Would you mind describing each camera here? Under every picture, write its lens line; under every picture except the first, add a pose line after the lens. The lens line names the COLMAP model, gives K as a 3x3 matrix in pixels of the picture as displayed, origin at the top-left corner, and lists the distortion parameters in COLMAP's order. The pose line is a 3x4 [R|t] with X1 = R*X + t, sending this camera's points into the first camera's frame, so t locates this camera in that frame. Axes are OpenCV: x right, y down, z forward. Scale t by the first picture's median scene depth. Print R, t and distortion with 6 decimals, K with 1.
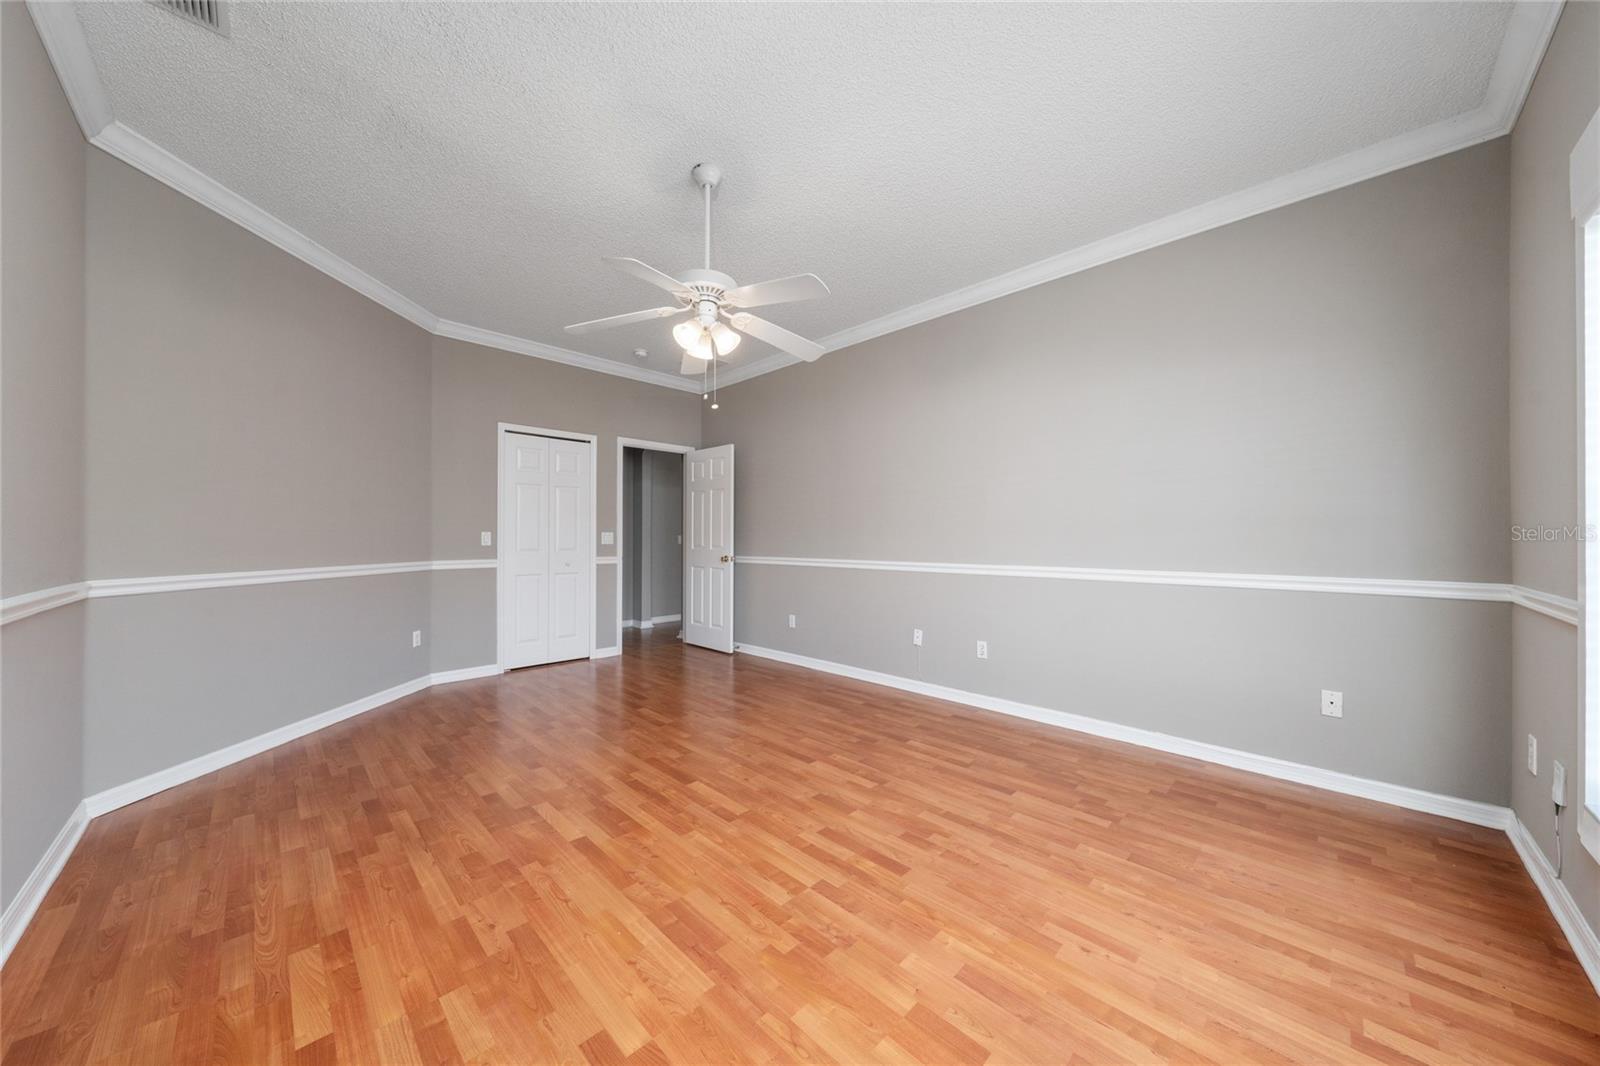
lens RADIAL K [[545.8, 0, 796.1], [0, 545.8, 538.4], [0, 0, 1]] dist [-0.001044, -0.000023]
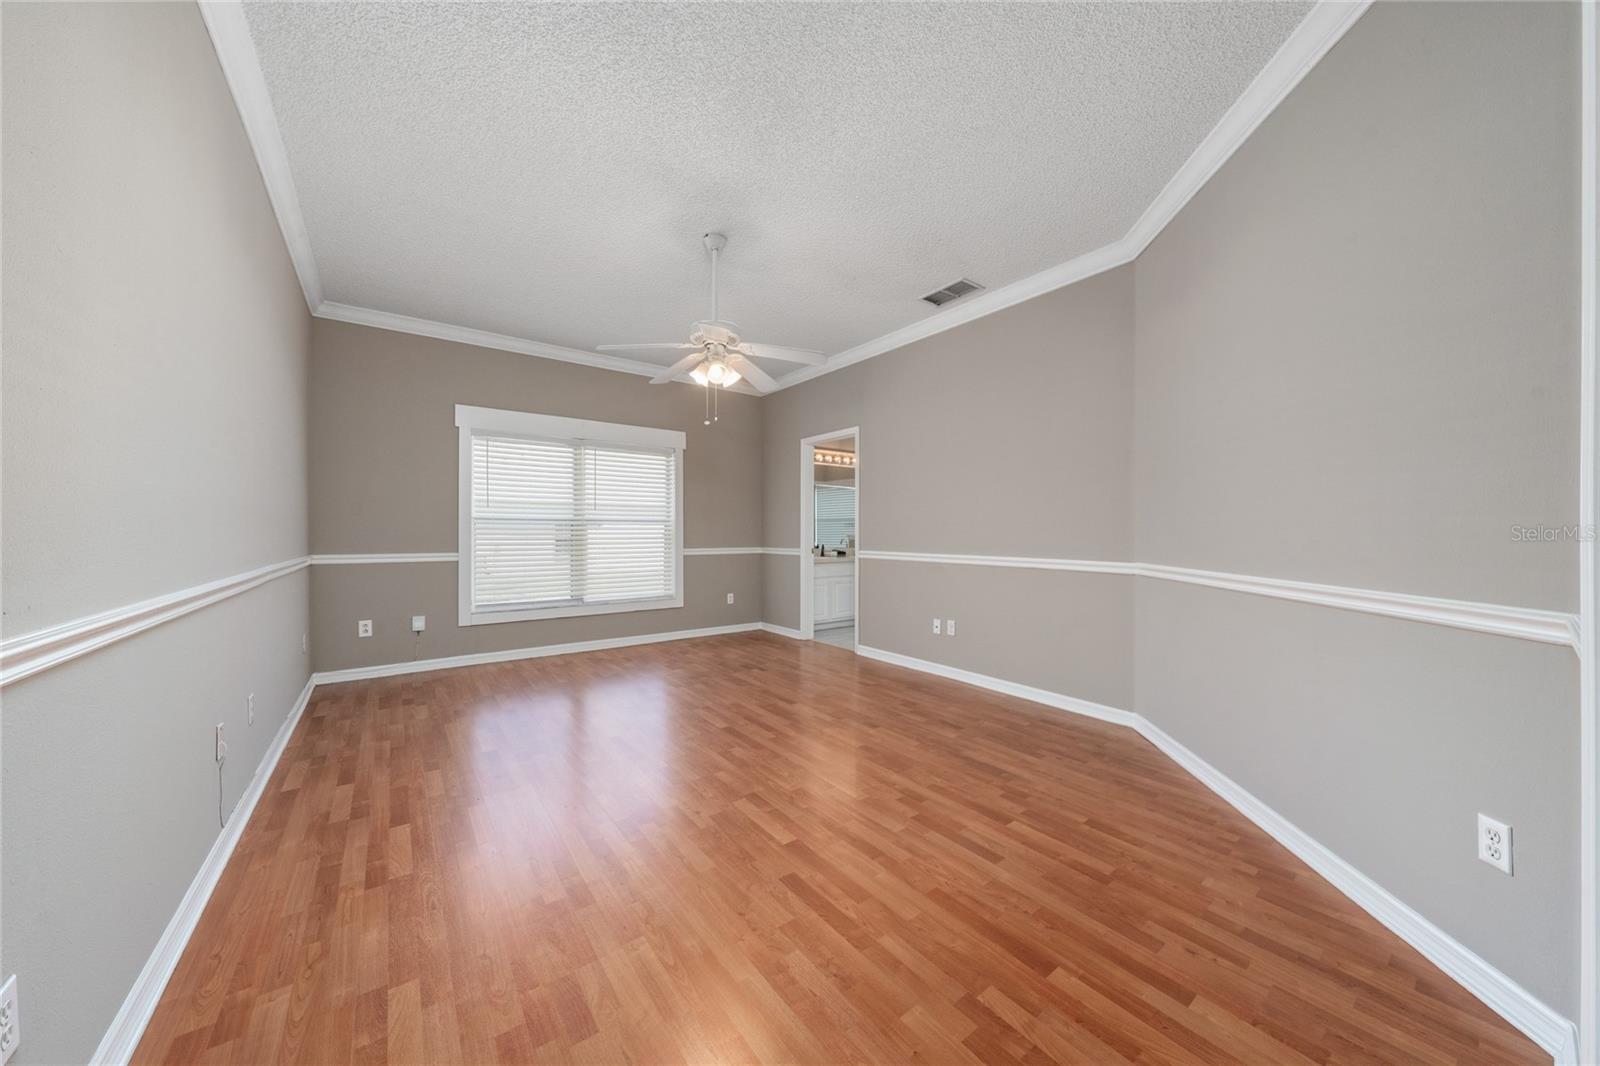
lens RADIAL K [[545.8, 0, 796.1], [0, 545.8, 538.4], [0, 0, 1]] dist [-0.001044, -0.000023]
pose [[-0.989905, -0.004086, 0.141672, -0.543159], [-0.002511, 0.999933, 0.011298, -0.001520], [-0.141709, 0.010828, -0.989849, 2.275689]]
